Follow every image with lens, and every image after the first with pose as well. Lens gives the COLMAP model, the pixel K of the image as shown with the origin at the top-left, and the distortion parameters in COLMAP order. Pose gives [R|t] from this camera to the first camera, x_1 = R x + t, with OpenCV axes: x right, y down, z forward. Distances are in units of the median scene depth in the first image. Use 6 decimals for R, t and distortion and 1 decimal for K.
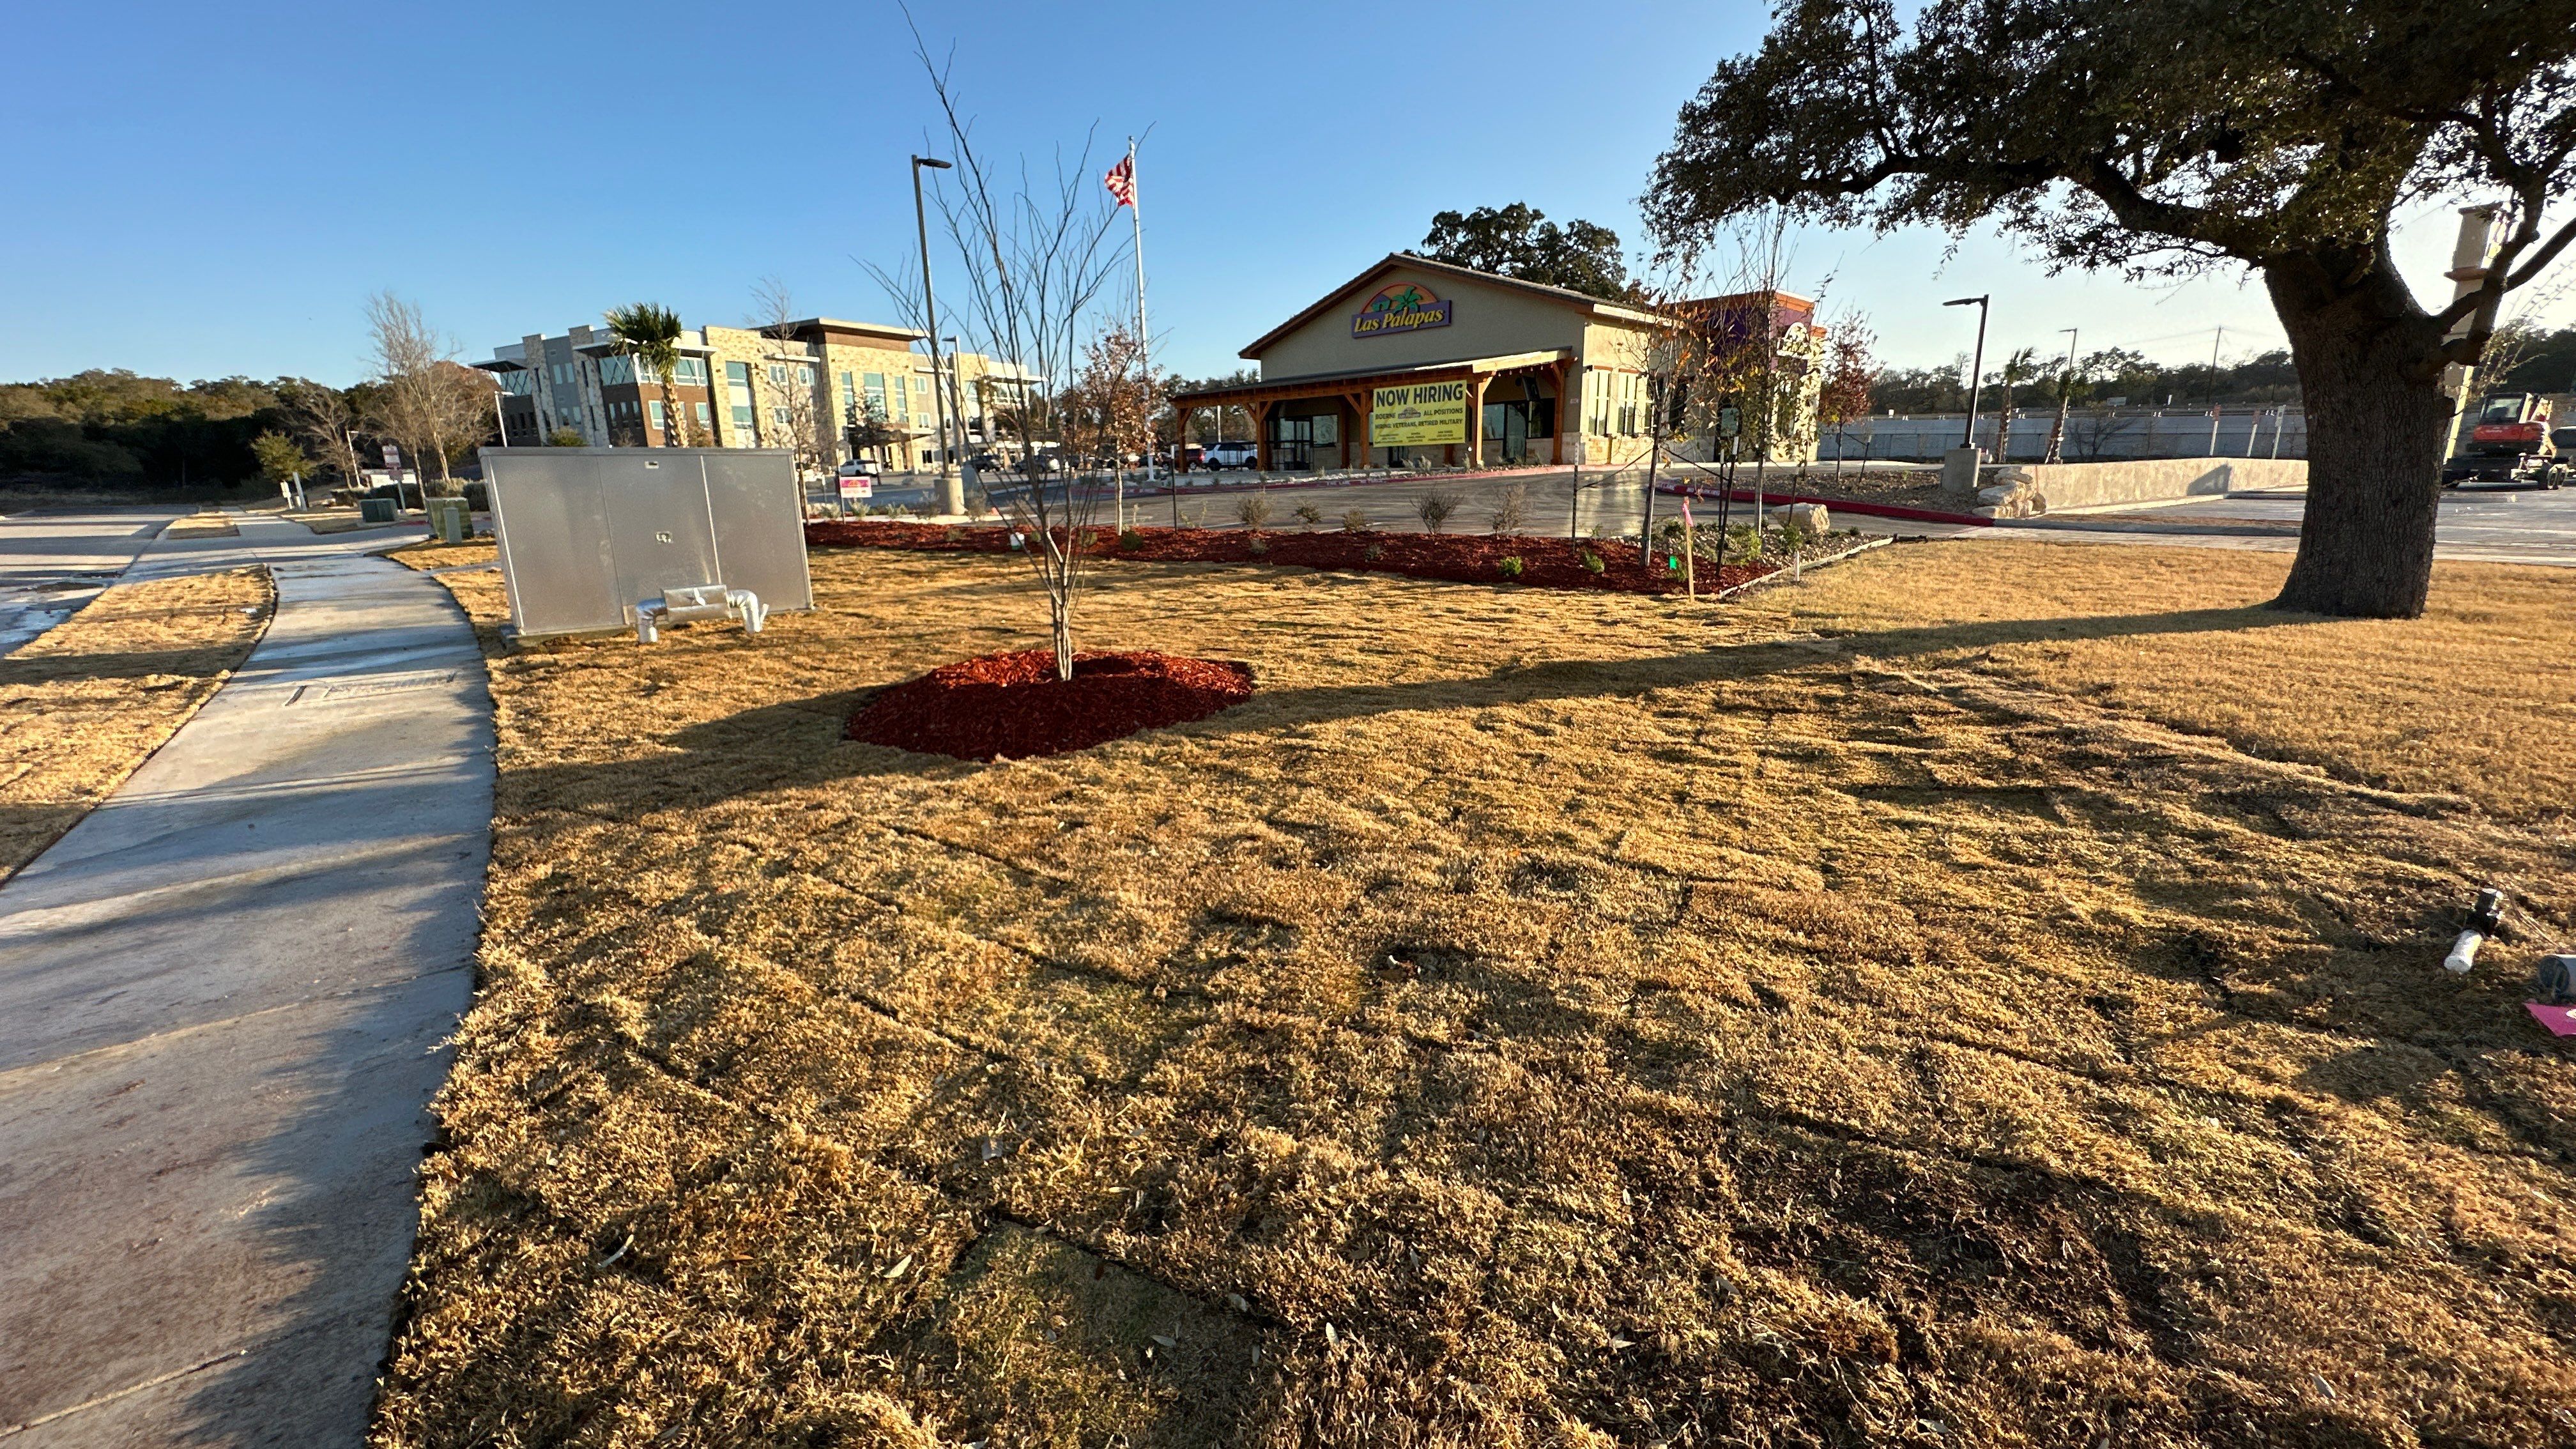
lens RADIAL K [[1024.6, 0, 1288.0], [0, 1024.6, 724.5], [0, 0, 1]] dist [-0.001829, 0.000026]
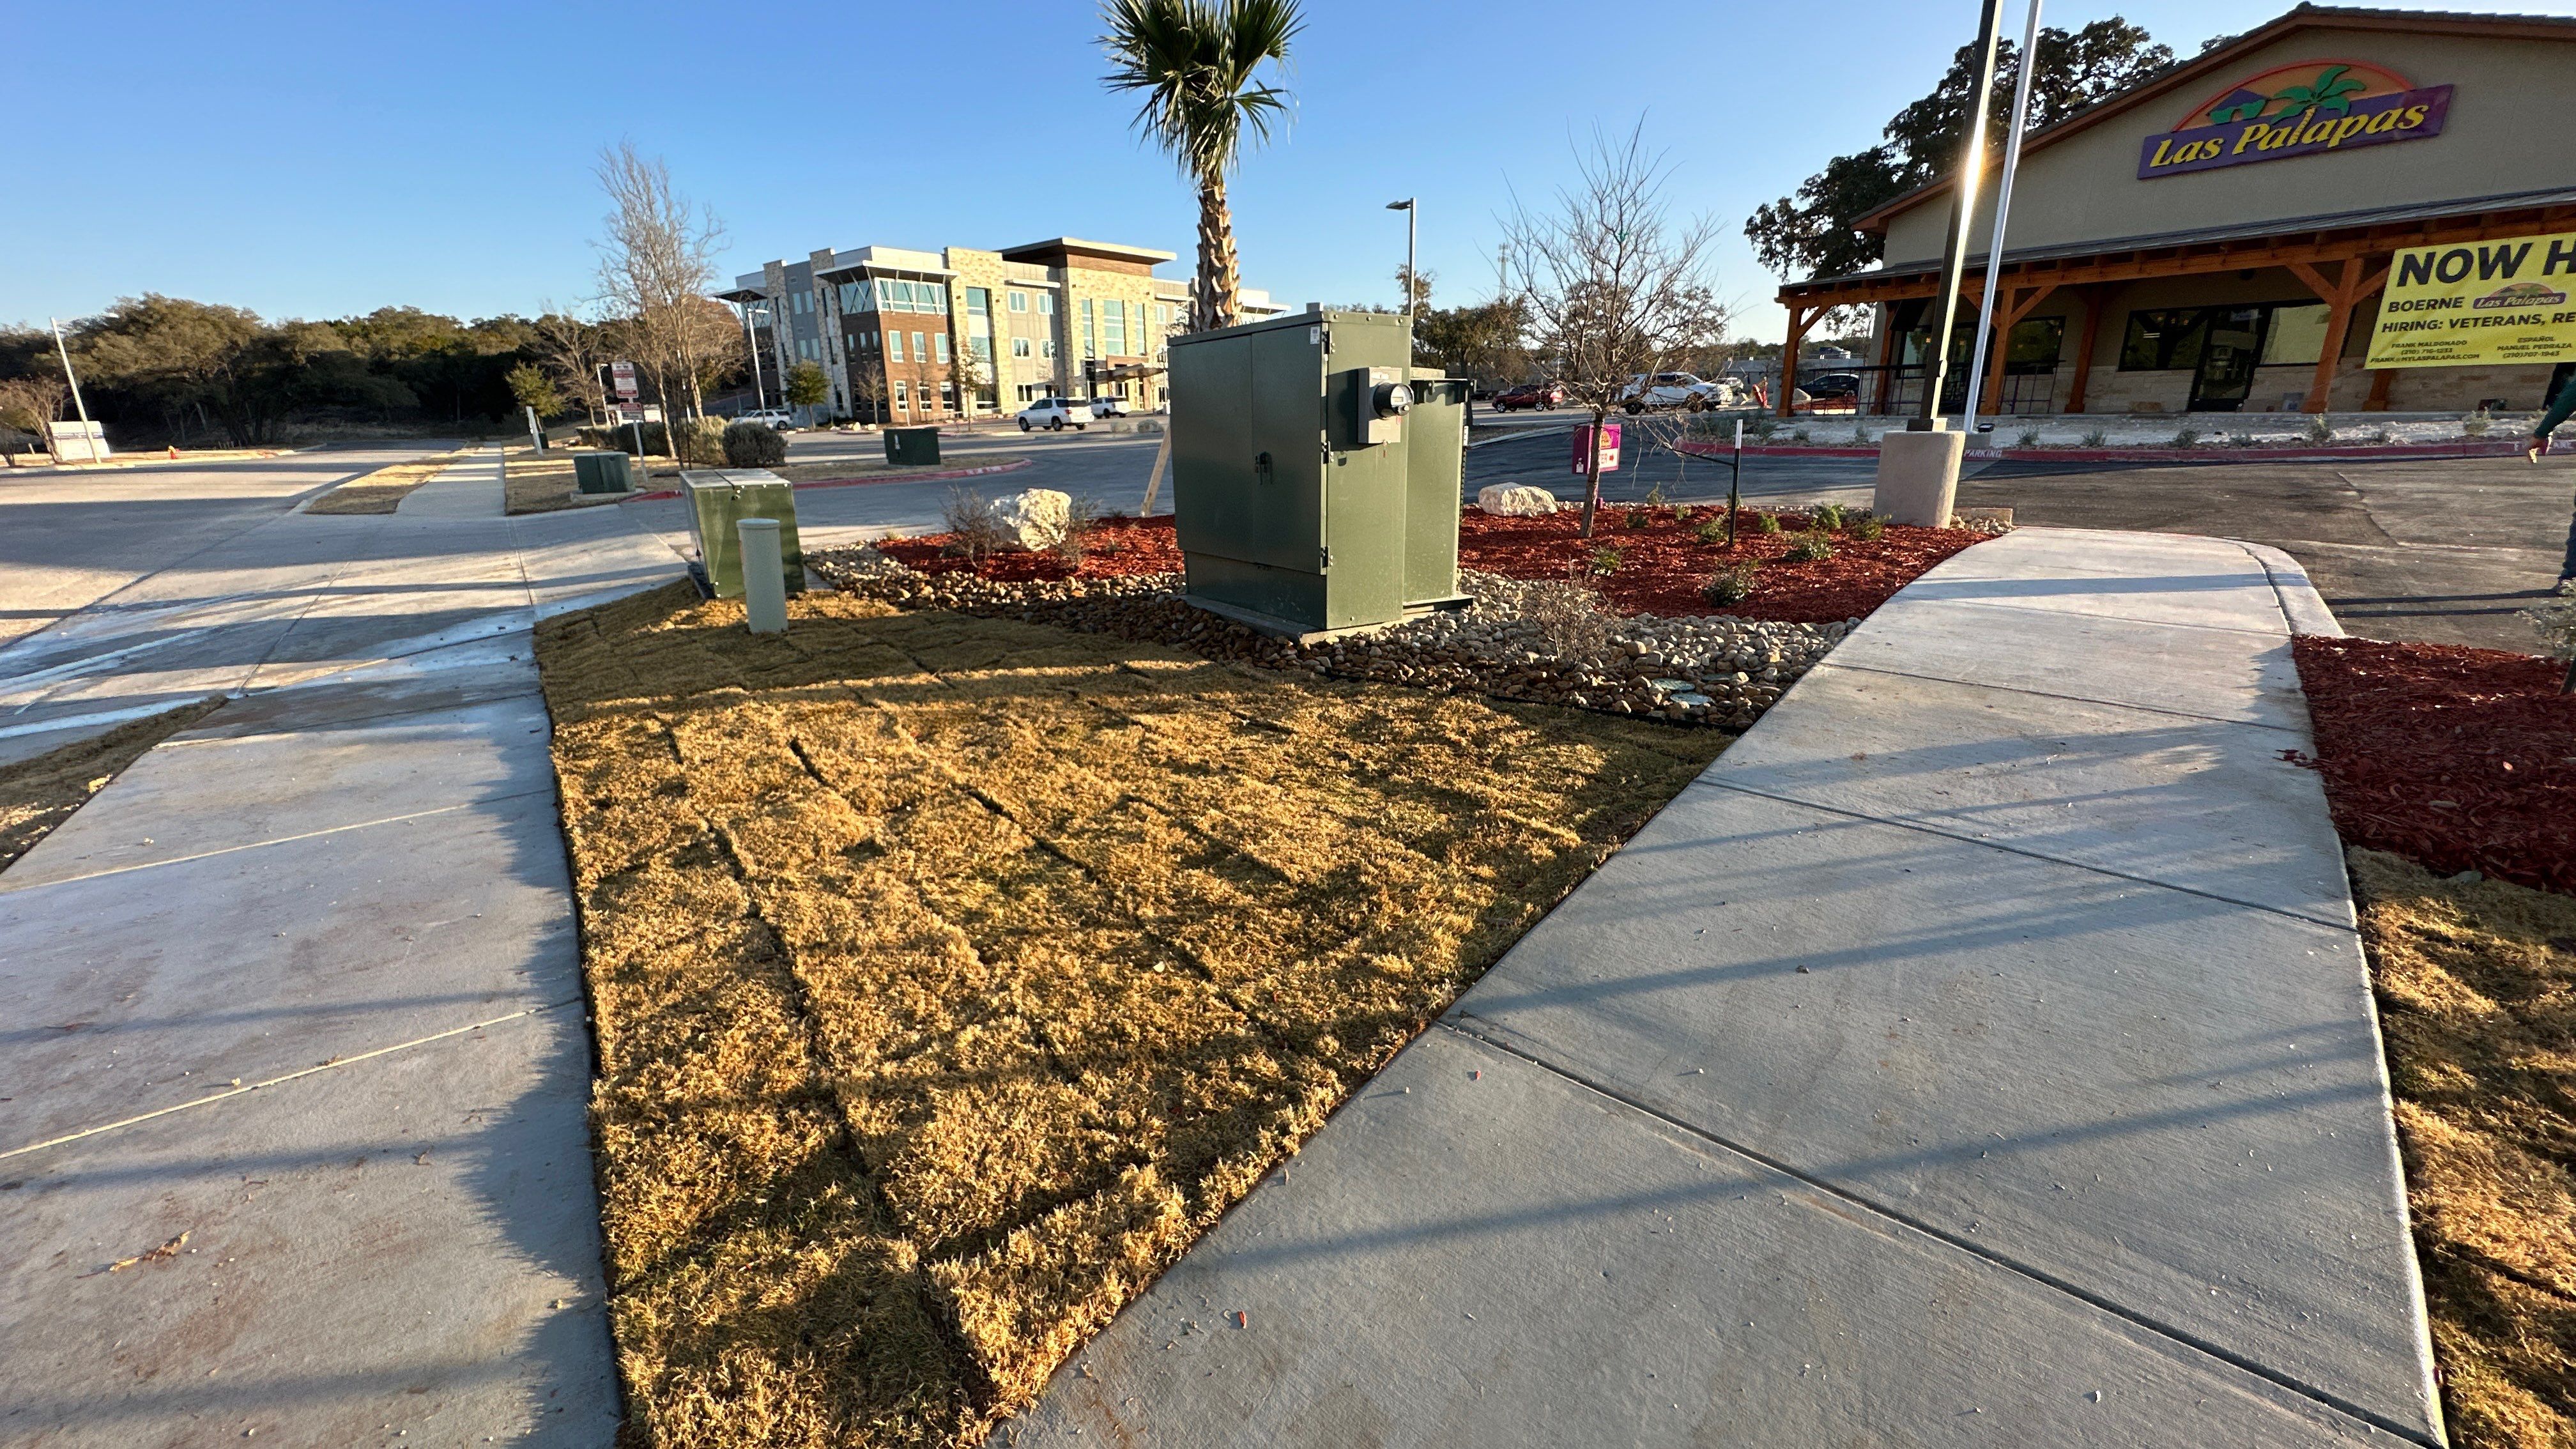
lens RADIAL K [[1024.6, 0, 1288.0], [0, 1024.6, 724.5], [0, 0, 1]] dist [-0.001829, 0.000026]
pose [[0.986891, 0.053181, -0.152377, -0.102812], [-0.044998, 0.997379, 0.056660, -0.029526], [0.154991, -0.049061, 0.986697, 0.120984]]
